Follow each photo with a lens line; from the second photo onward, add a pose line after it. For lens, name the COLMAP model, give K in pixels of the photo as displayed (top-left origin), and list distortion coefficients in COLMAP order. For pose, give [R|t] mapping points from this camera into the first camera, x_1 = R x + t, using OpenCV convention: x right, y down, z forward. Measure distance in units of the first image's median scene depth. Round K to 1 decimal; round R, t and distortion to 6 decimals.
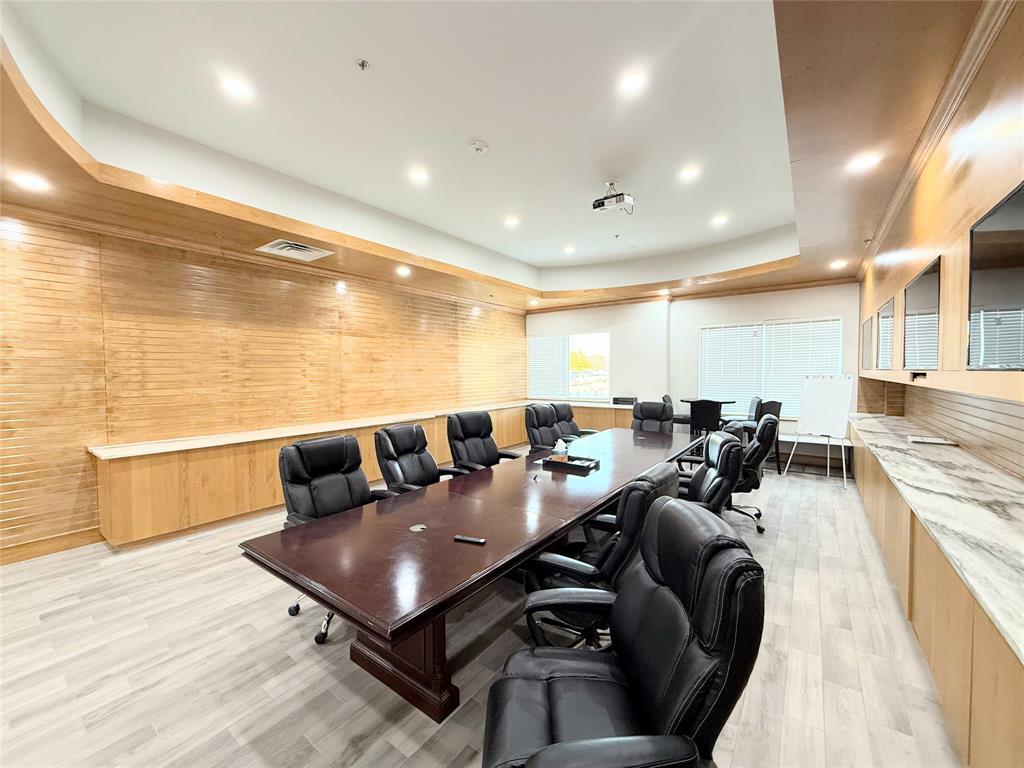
lens RADIAL K [[406.6, 0, 513.0], [0, 406.6, 389.7], [0, 0, 1]] dist [0.002963, -0.000136]
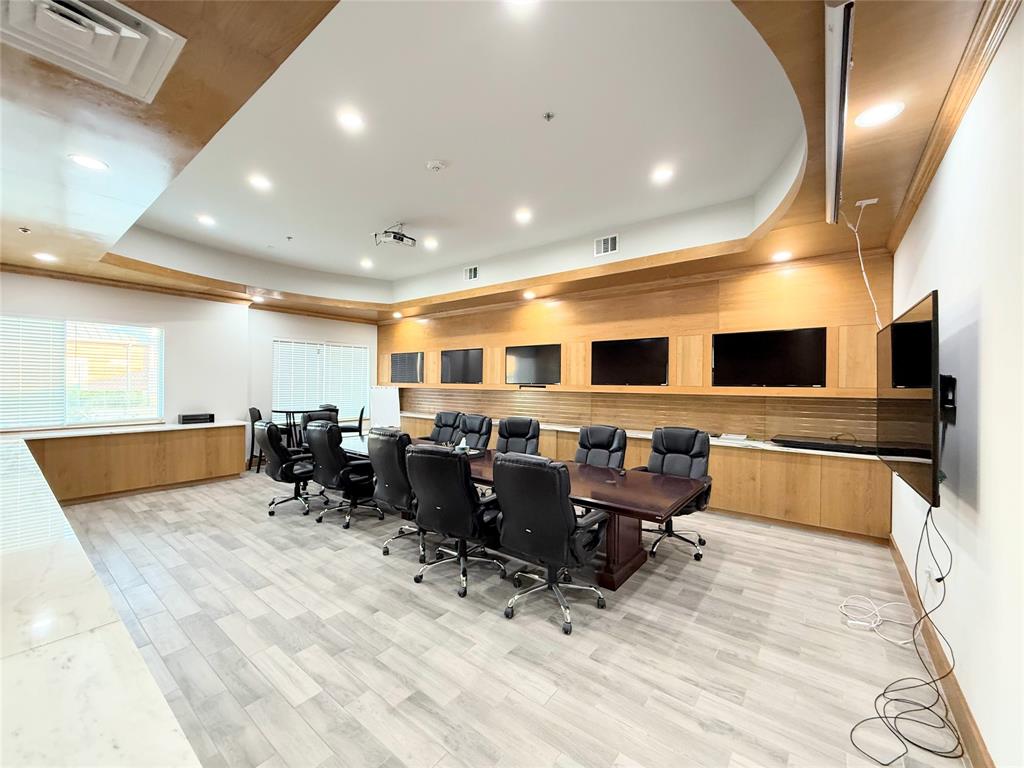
lens RADIAL K [[406.6, 0, 506.4], [0, 406.6, 378.3], [0, 0, 1]] dist [0.002963, -0.000136]
pose [[0.042837, 0.006297, 0.999062, -0.965390], [0.043483, 0.999021, -0.008161, -0.033978], [-0.998135, 0.043792, 0.042521, 0.686389]]
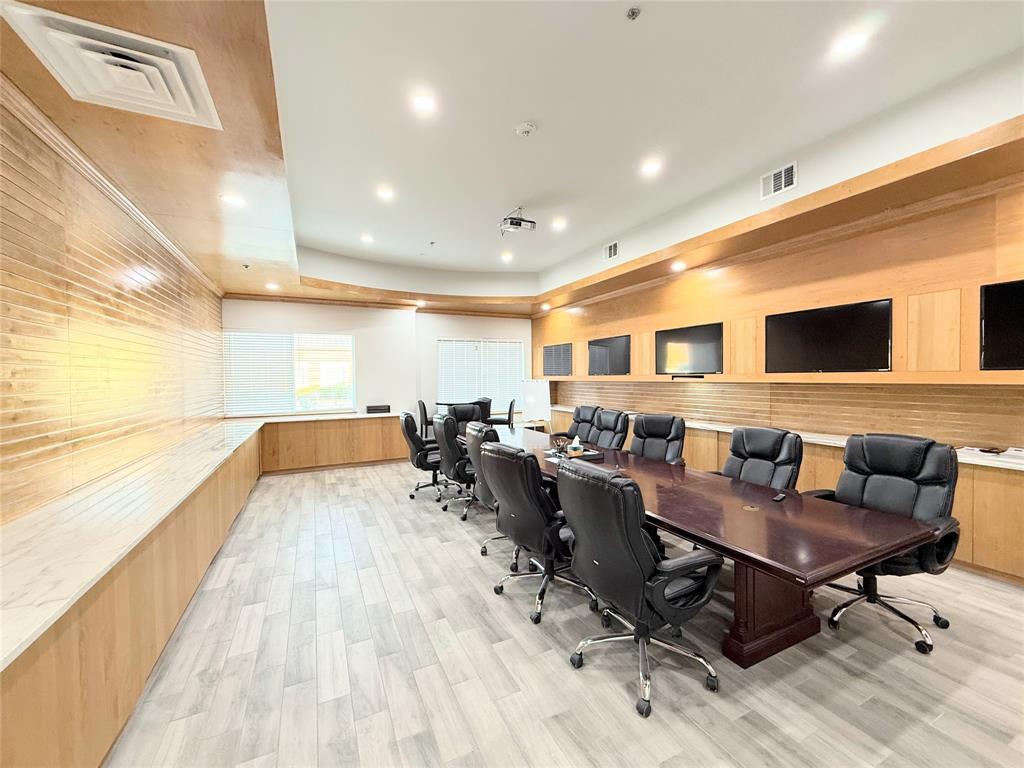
lens RADIAL K [[406.6, 0, 508.9], [0, 406.6, 379.0], [0, 0, 1]] dist [0.002963, -0.000136]
pose [[0.474718, -0.015752, 0.879997, -0.800047], [0.059713, 0.998113, -0.014346, -0.018154], [-0.878110, 0.059357, 0.474763, 0.533078]]
